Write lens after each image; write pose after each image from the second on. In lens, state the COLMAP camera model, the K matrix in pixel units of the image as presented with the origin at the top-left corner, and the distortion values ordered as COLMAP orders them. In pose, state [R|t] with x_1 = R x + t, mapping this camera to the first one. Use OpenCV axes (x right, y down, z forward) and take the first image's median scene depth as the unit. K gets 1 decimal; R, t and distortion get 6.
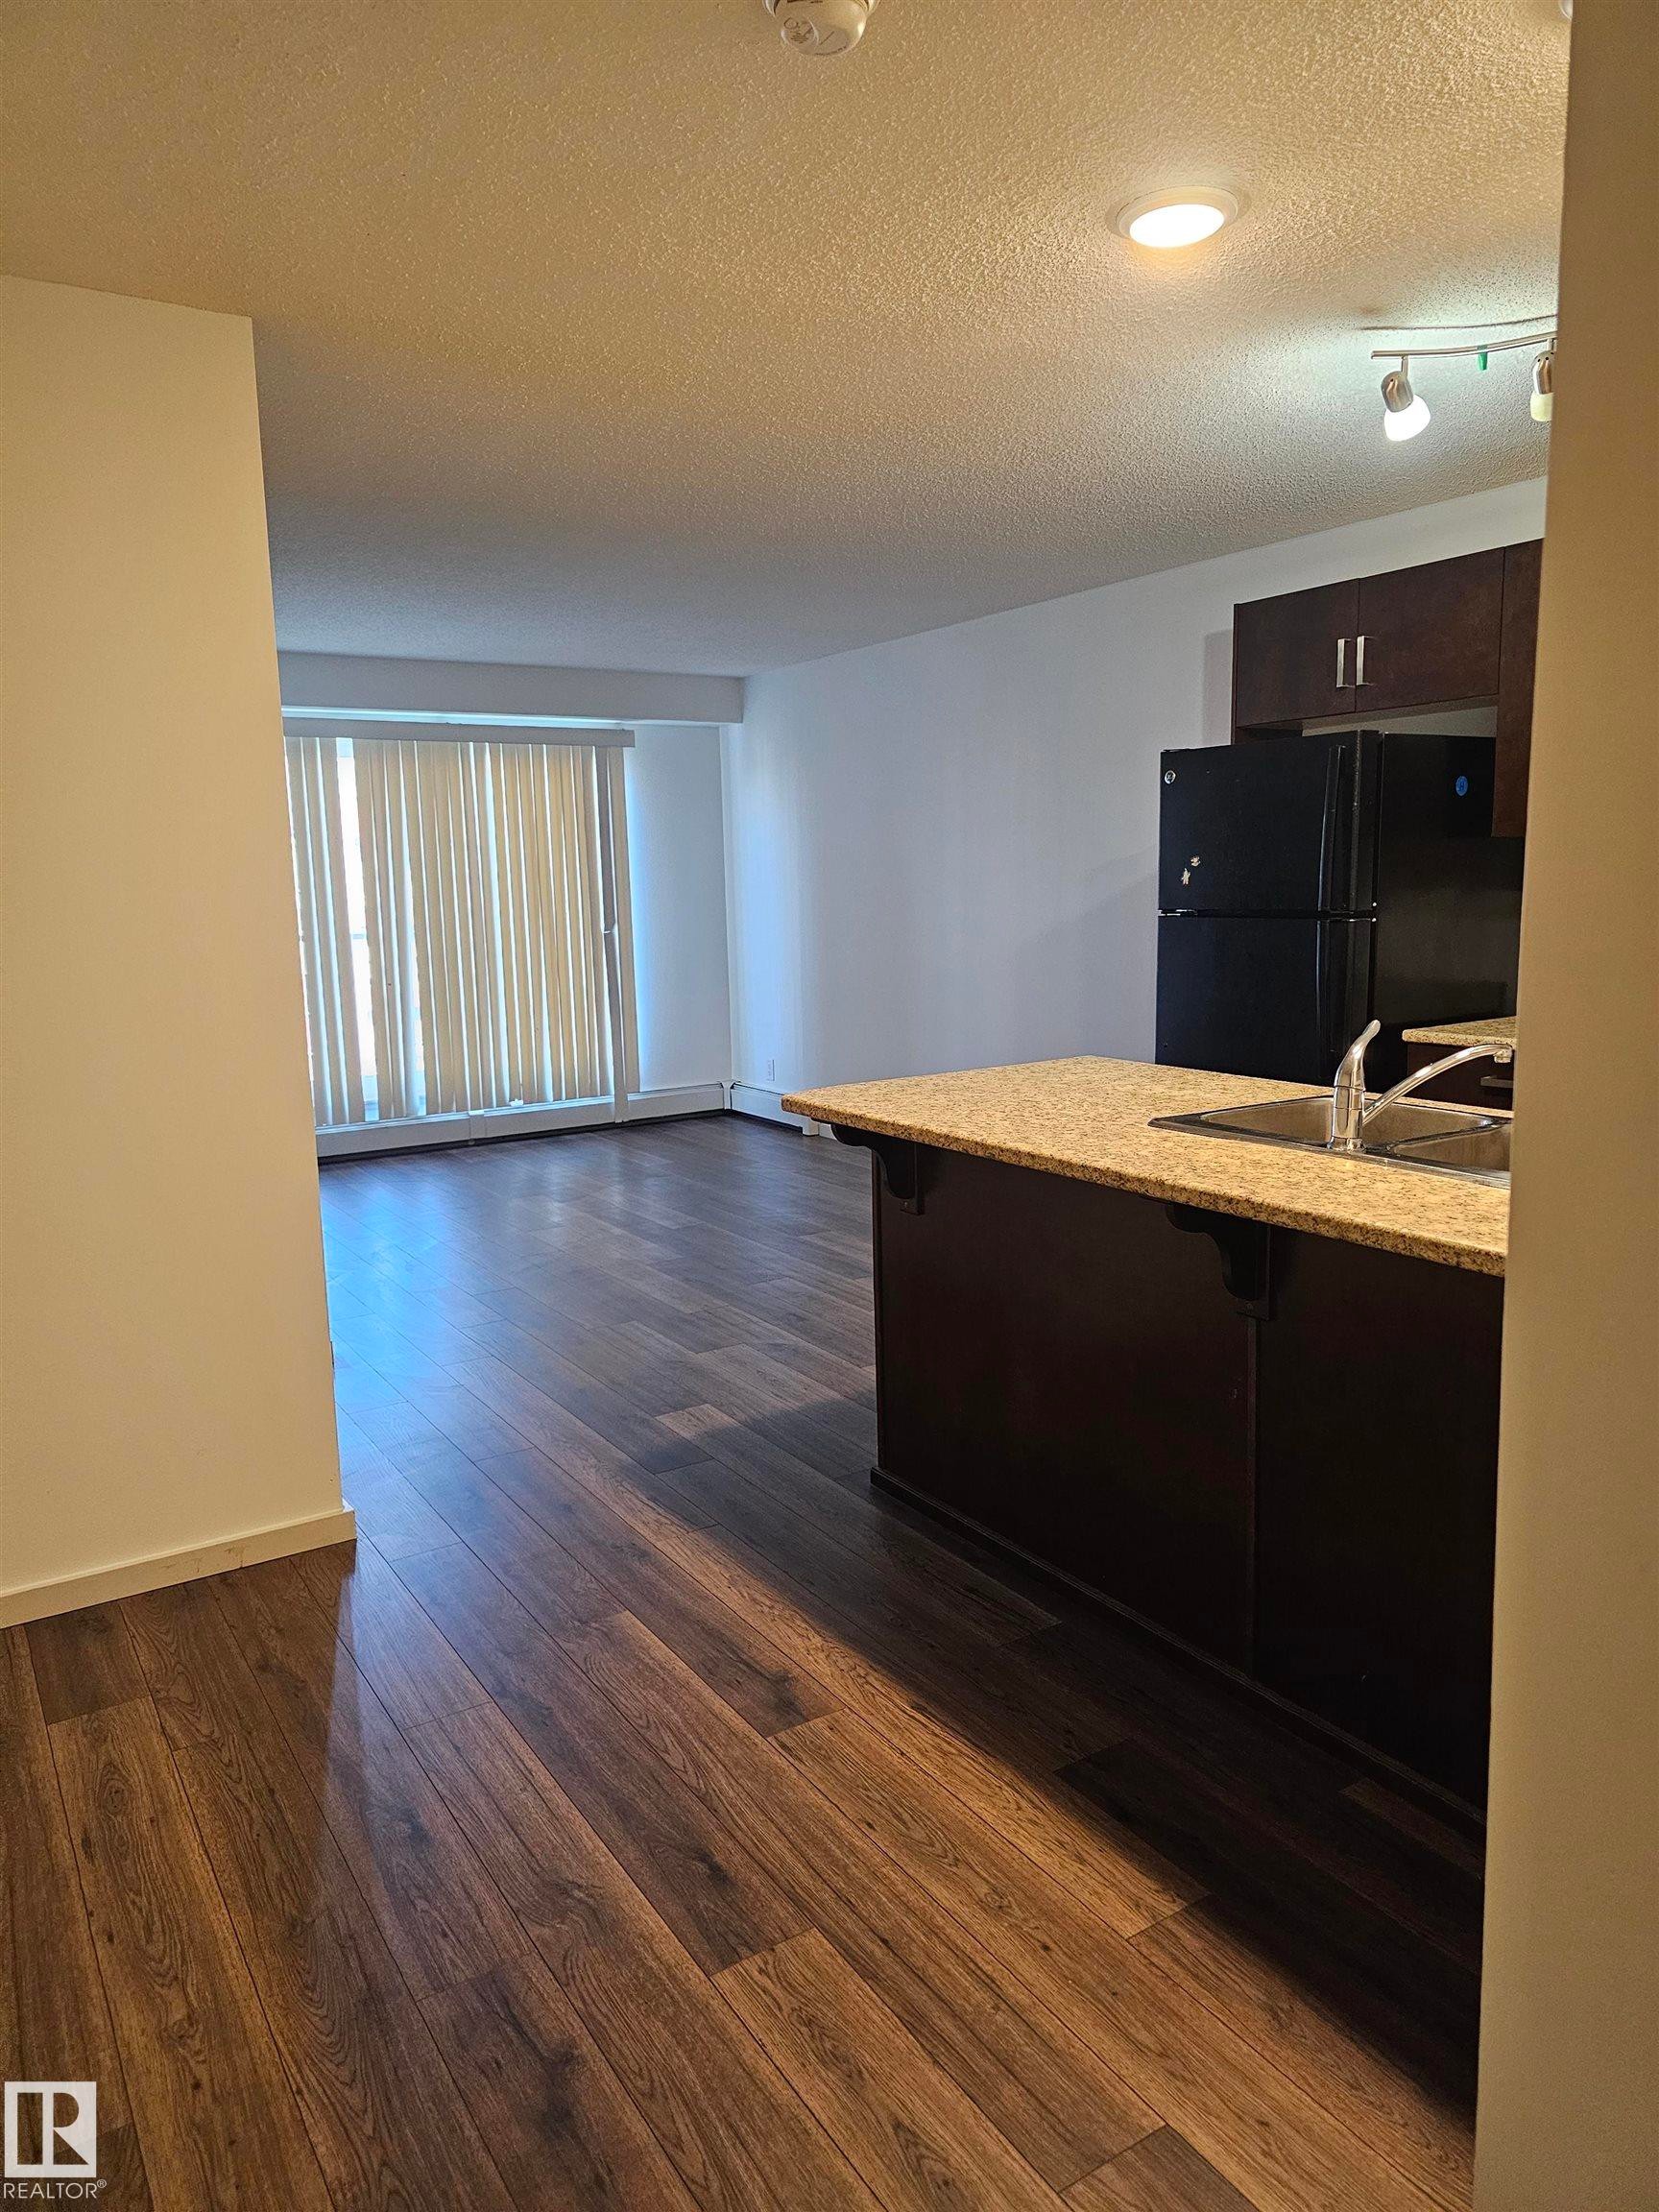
lens RADIAL K [[1493.3, 0, 838.1], [0, 1493.3, 1099.3], [0, 0, 1]] dist [0.069270, -0.071365]
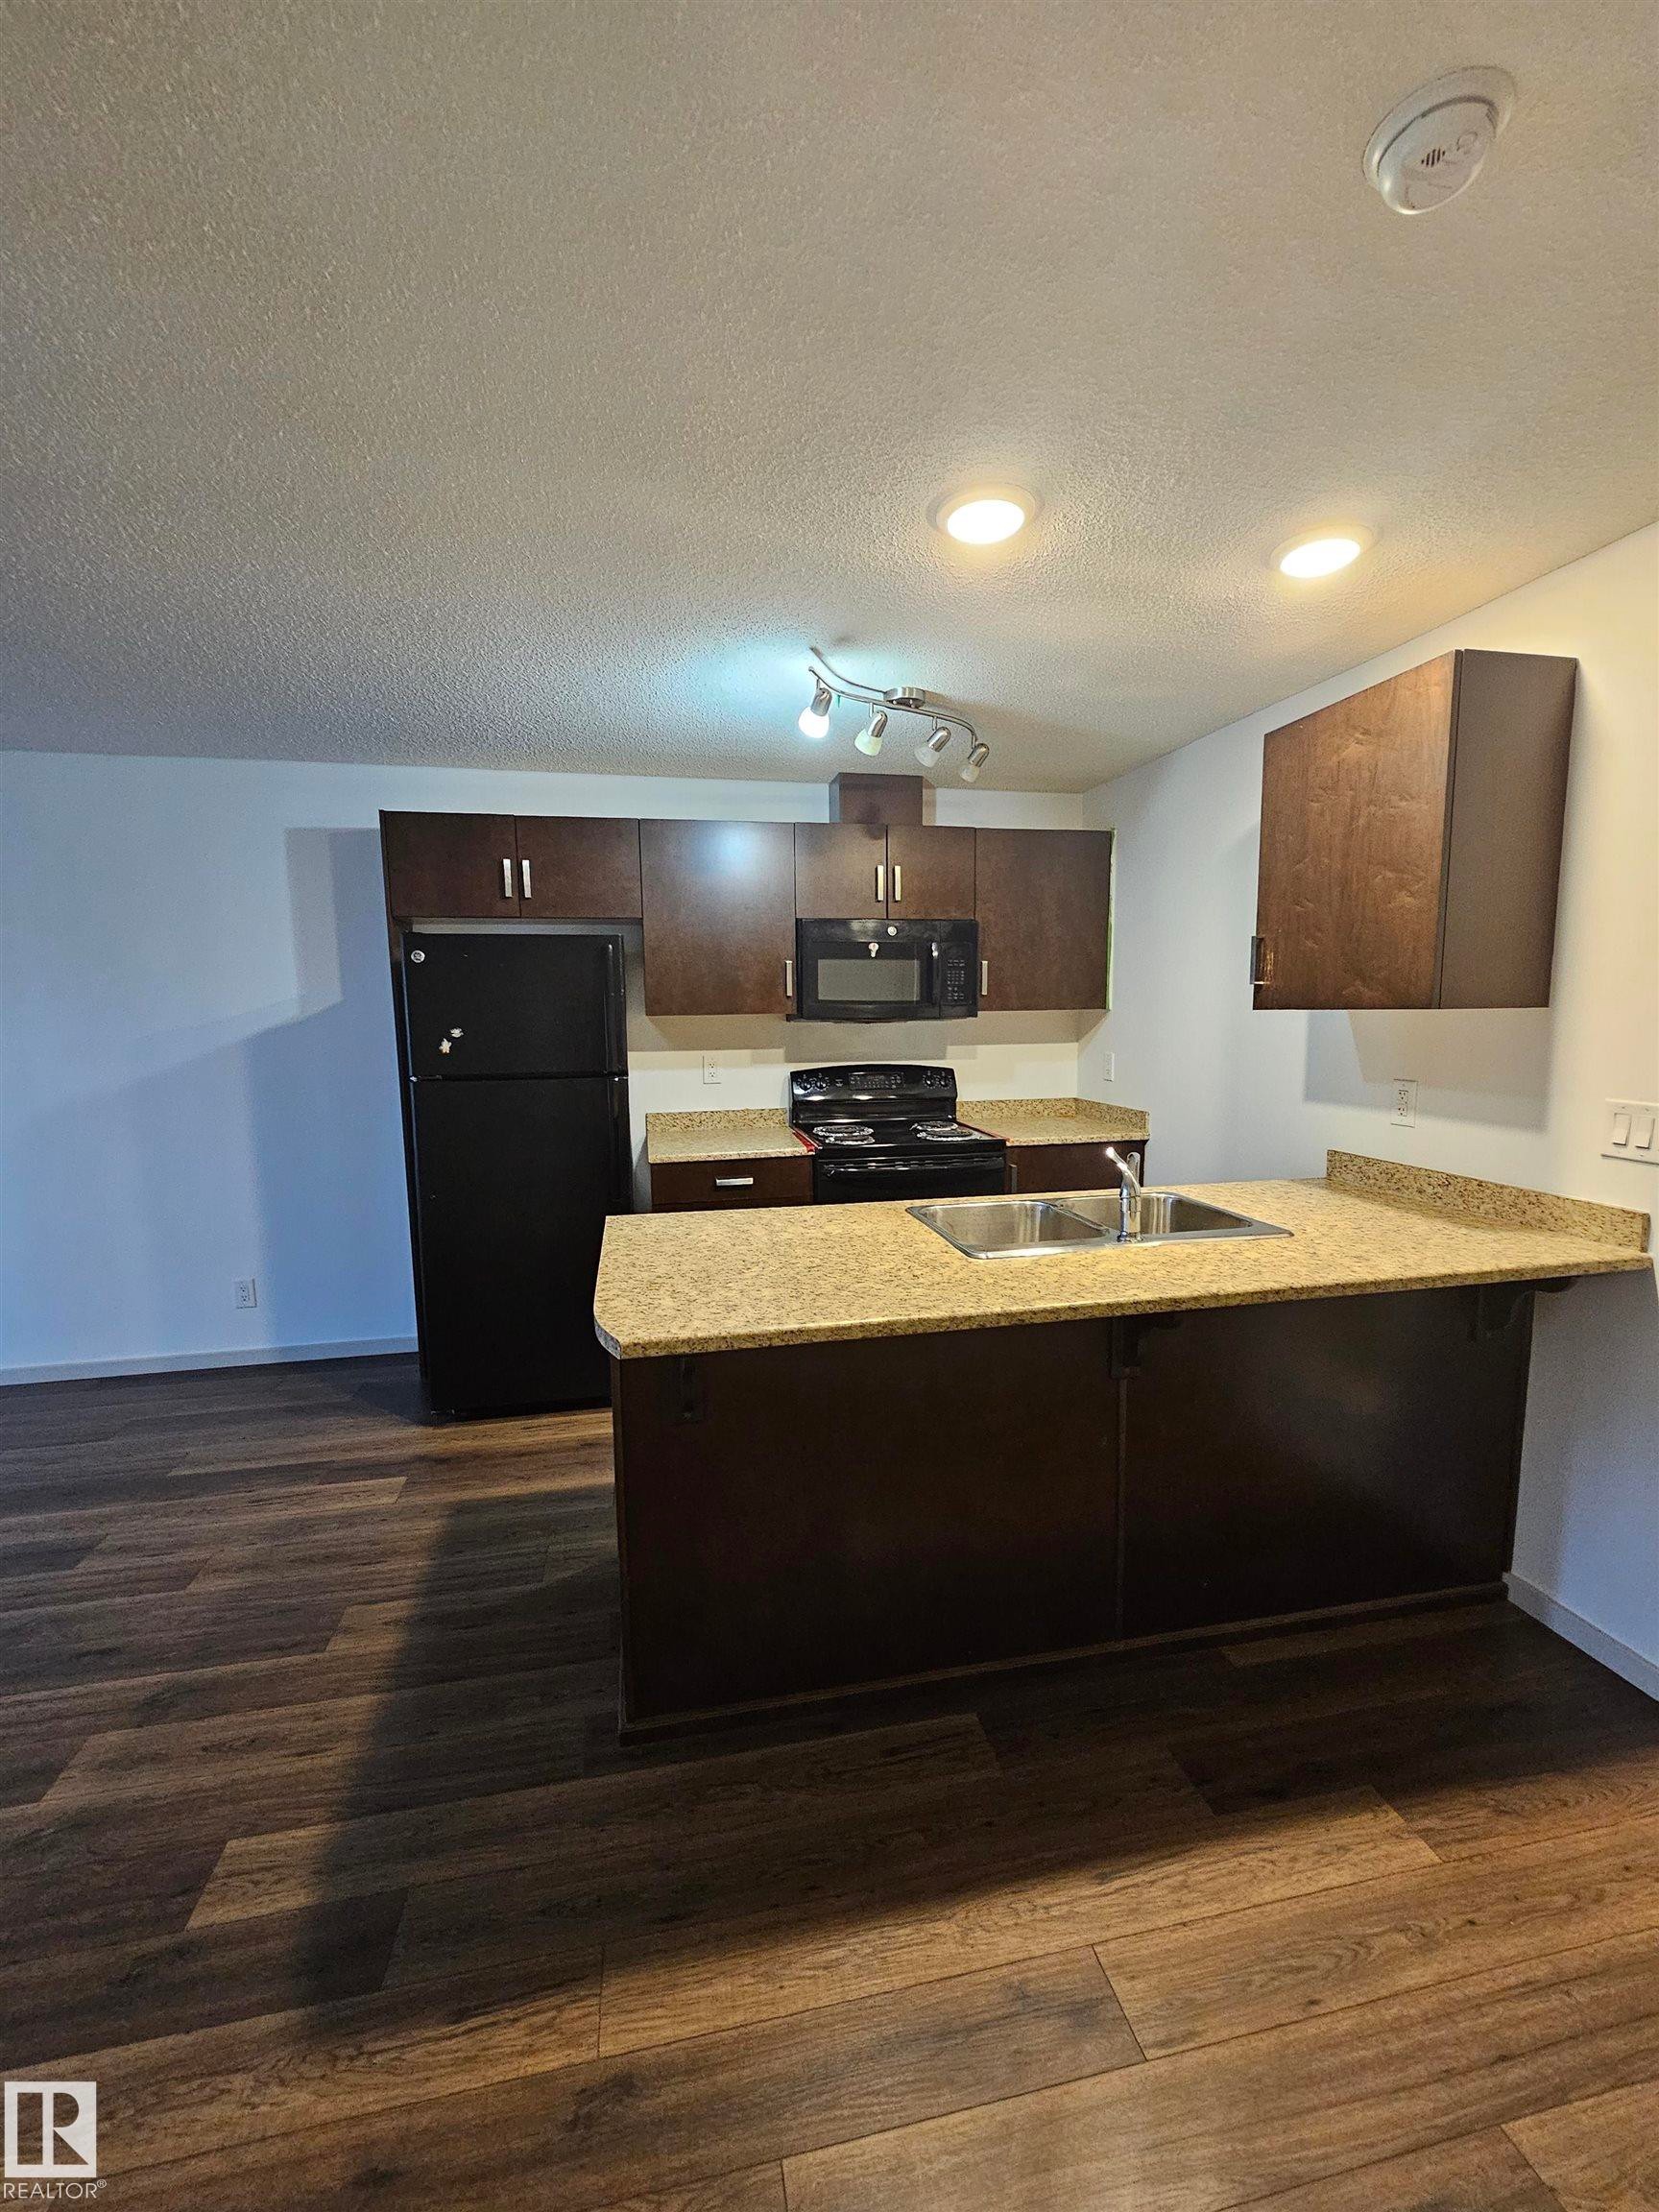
lens RADIAL K [[901.3, 0, 824.1], [0, 901.3, 1123.7], [0, 0, 1]] dist [0.001473, -0.000546]
pose [[0.361465, -0.099468, 0.927065, -0.457359], [0.142040, 0.988562, 0.050685, -0.133032], [-0.921503, 0.113359, 0.371459, 0.779508]]
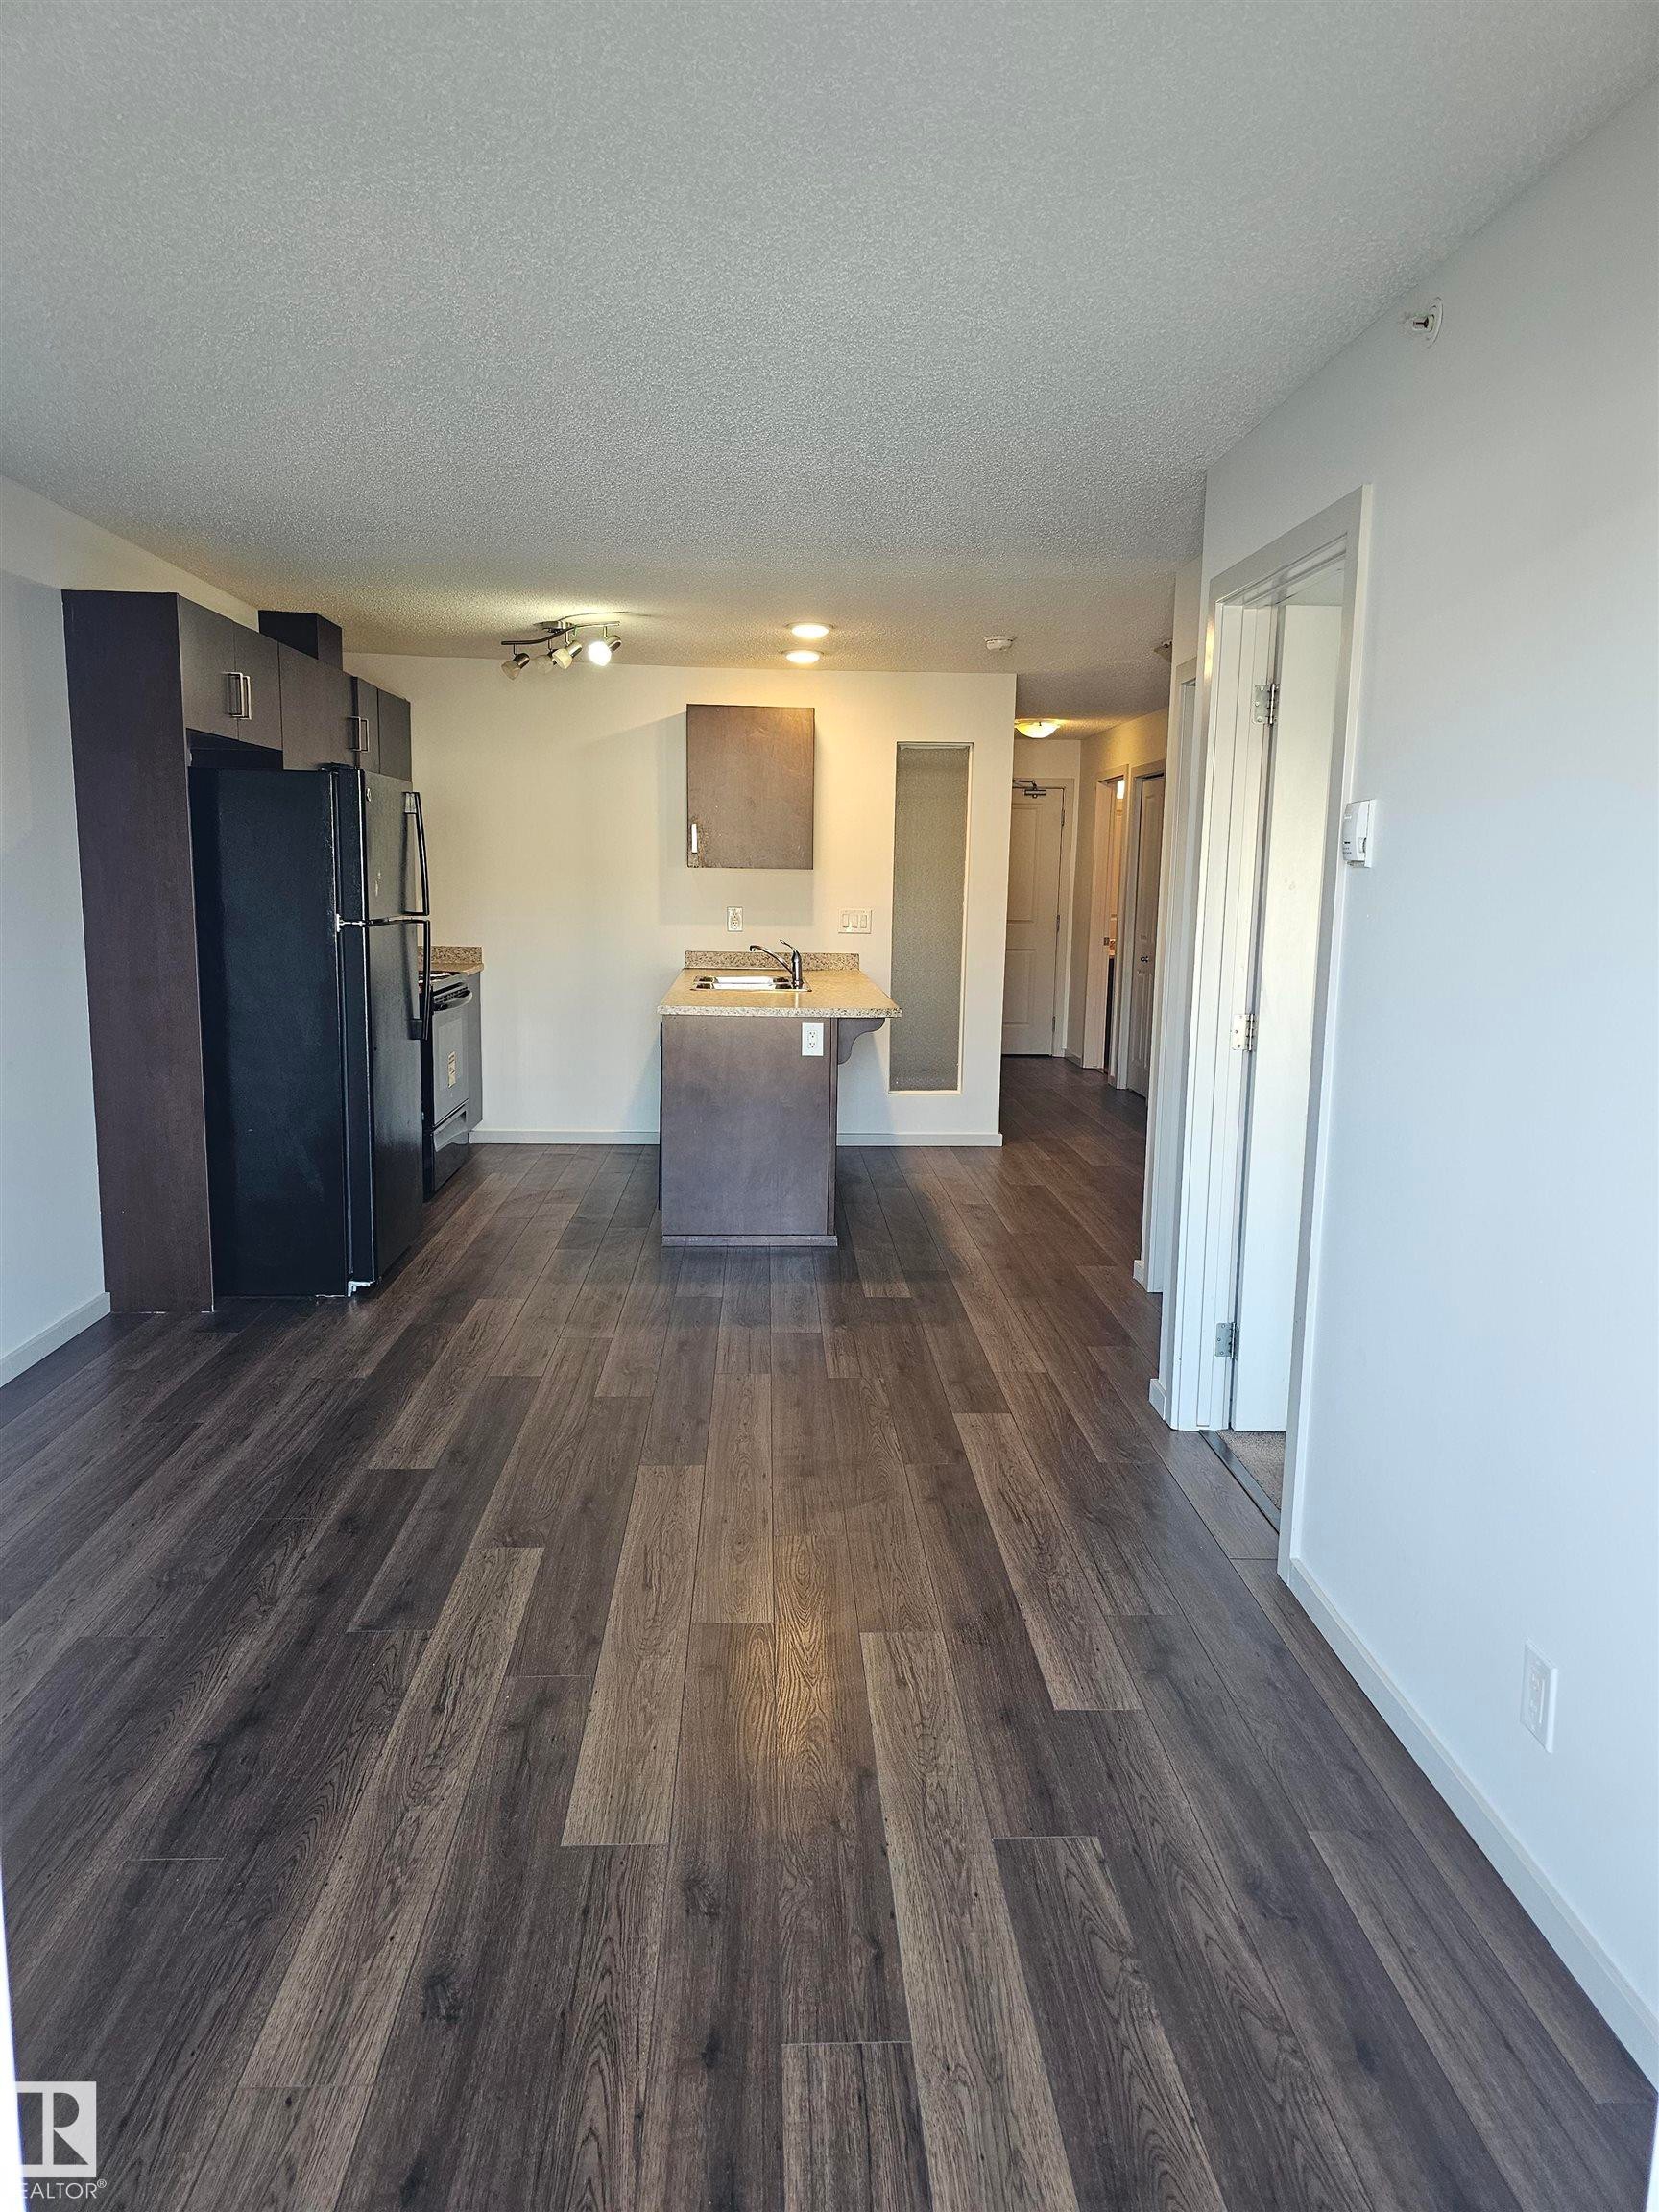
lens RADIAL K [[1493.3, 0, 838.1], [0, 1493.3, 1099.3], [0, 0, 1]] dist [0.069270, -0.071365]
pose [[-0.868369, -0.069829, 0.490978, -0.944572], [0.075589, 0.959832, 0.270202, -0.427671], [-0.490124, 0.271747, -0.828210, 2.791095]]
